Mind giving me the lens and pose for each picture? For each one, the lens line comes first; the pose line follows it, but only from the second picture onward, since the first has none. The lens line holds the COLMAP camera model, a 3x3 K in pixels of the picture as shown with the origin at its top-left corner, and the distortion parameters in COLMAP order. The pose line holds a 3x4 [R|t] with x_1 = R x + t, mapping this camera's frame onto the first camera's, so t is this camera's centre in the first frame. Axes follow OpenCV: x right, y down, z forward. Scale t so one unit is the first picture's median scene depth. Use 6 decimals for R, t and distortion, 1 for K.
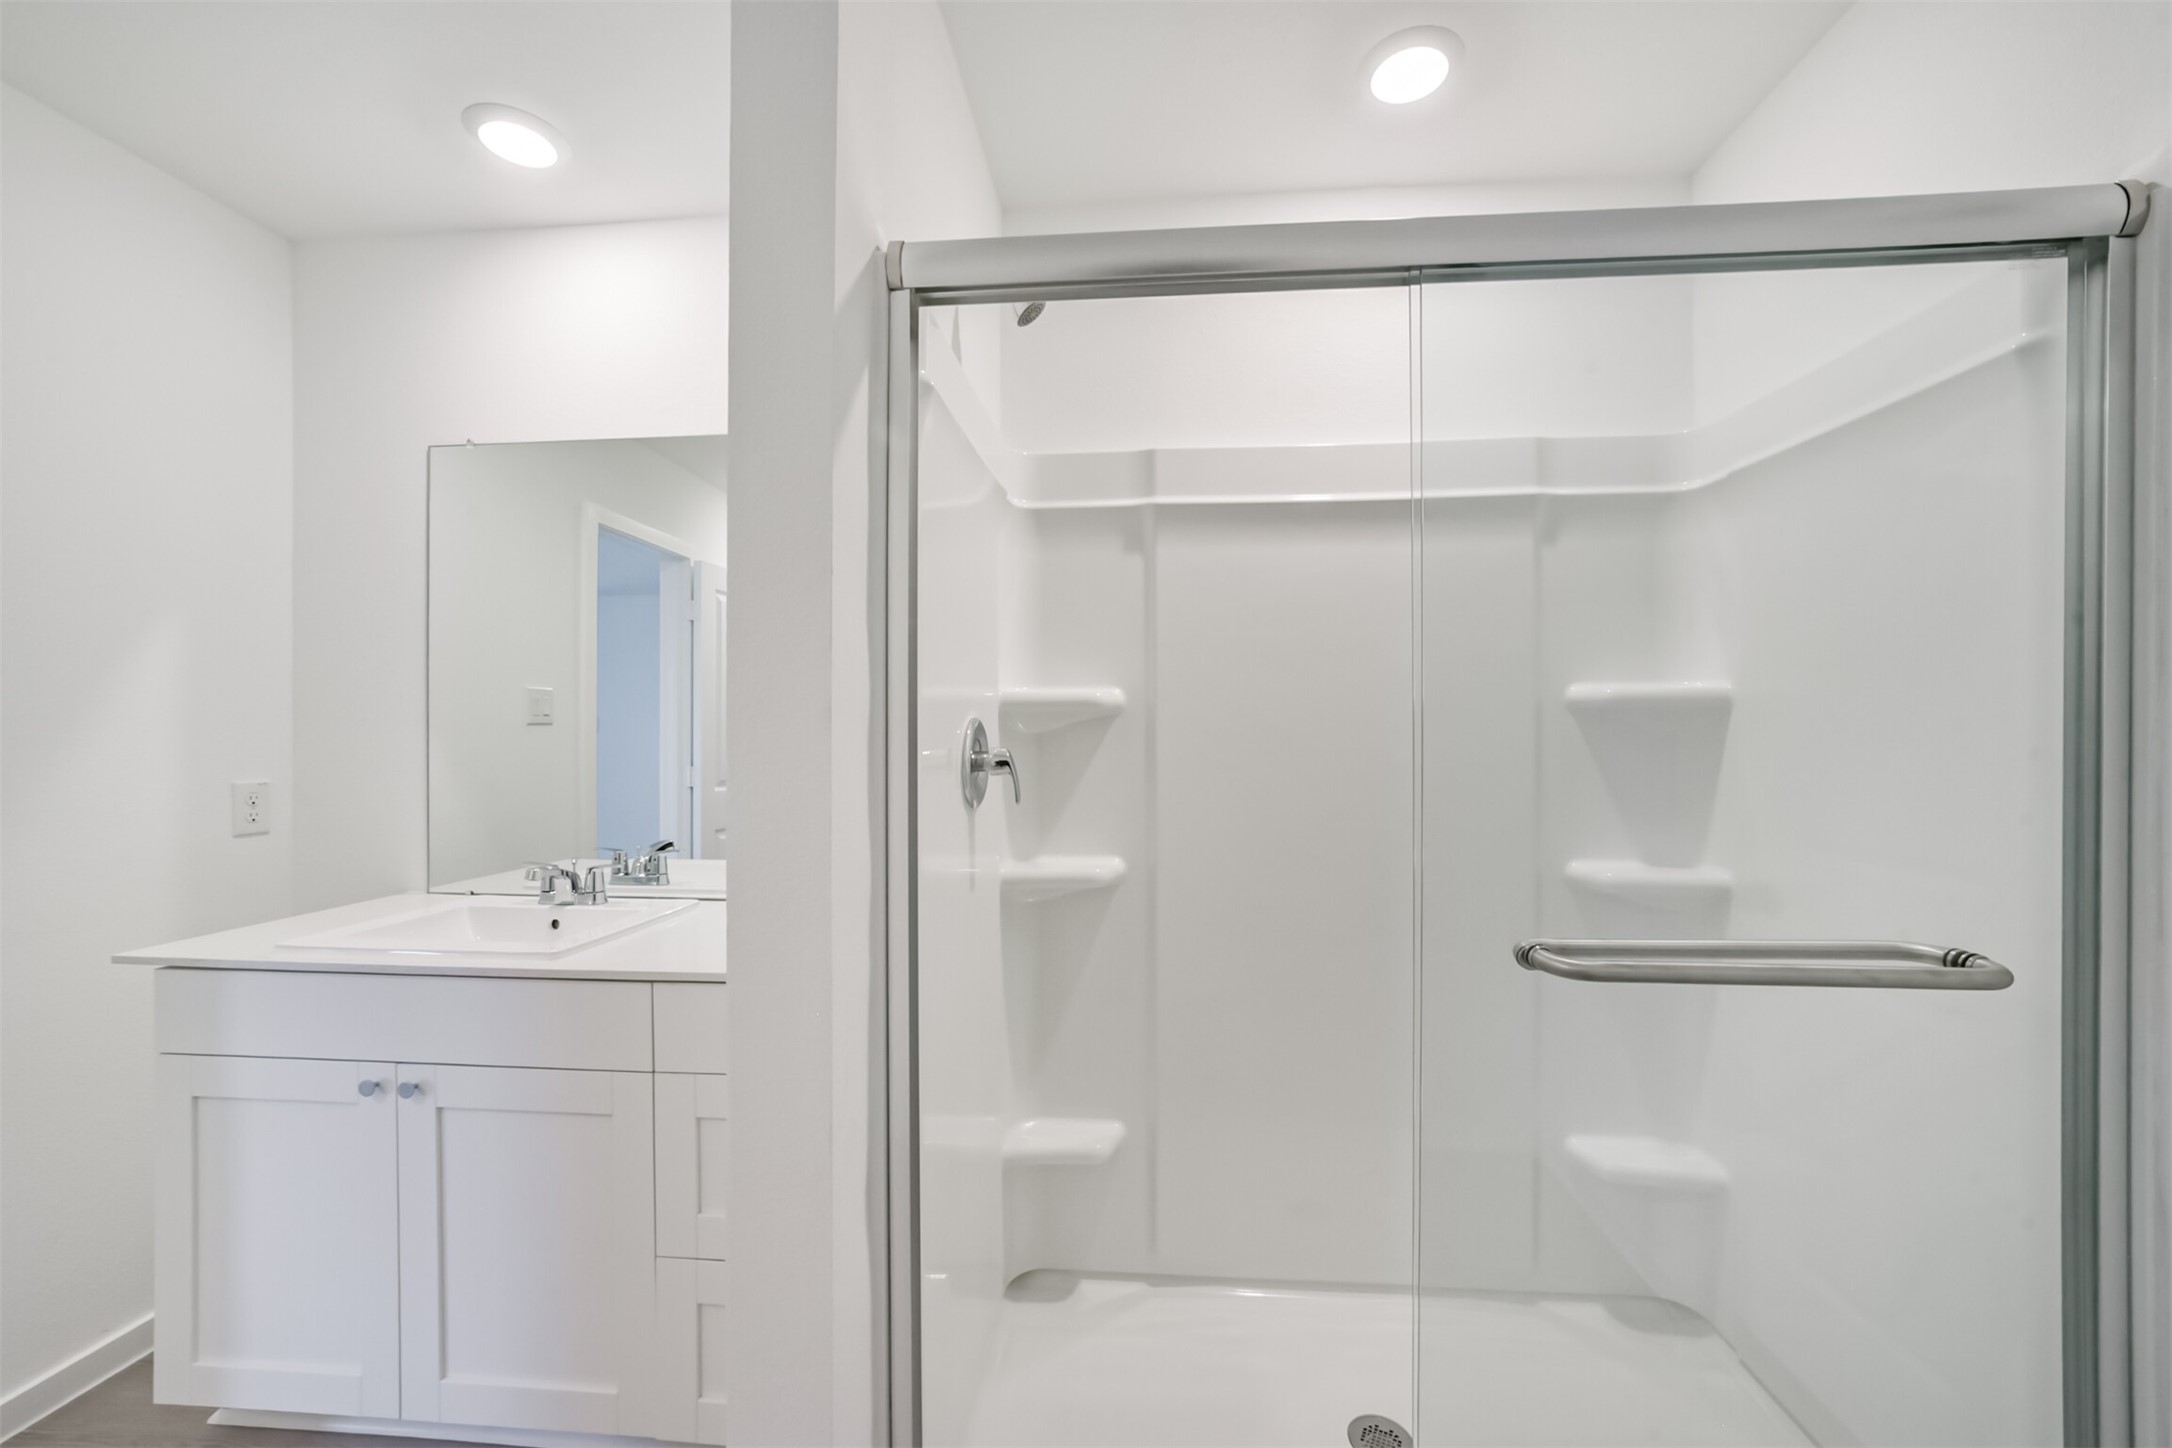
lens RADIAL K [[849.9, 0, 1084.9], [0, 849.9, 729.7], [0, 0, 1]] dist [-0.005064, -0.000085]
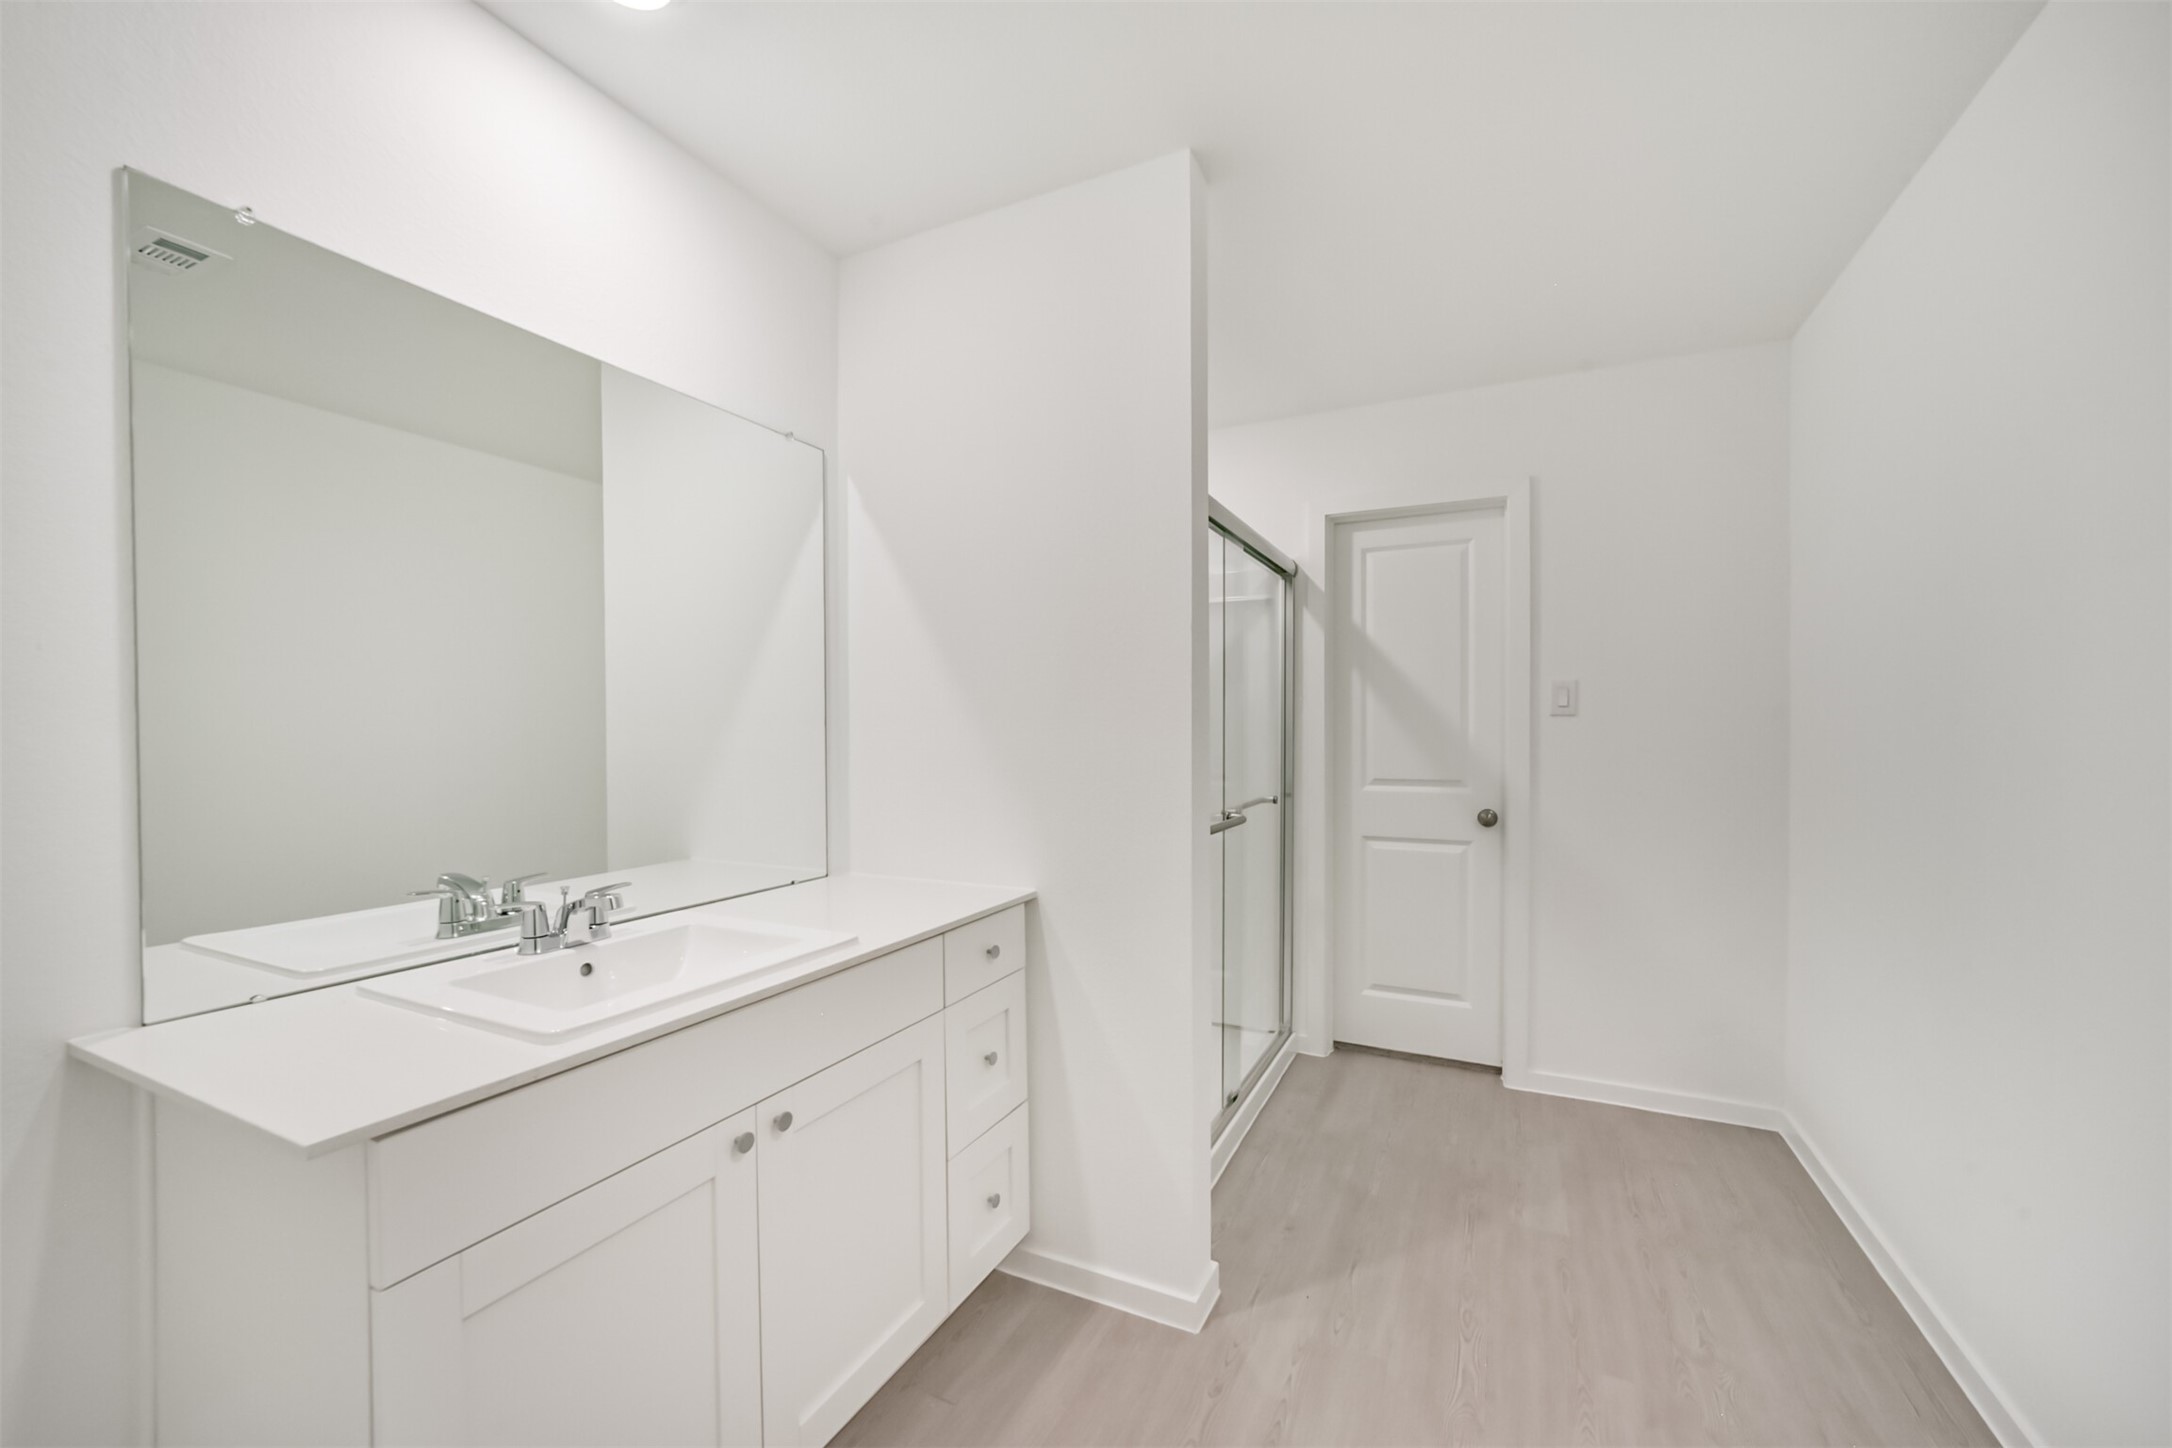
lens RADIAL K [[849.9, 0, 1087.6], [0, 849.9, 734.1], [0, 0, 1]] dist [-0.005064, -0.000085]
pose [[0.355236, -0.004374, 0.934766, -1.193976], [-0.001593, 0.999985, 0.005285, 0.011692], [-0.934775, -0.003367, 0.355223, 0.307525]]
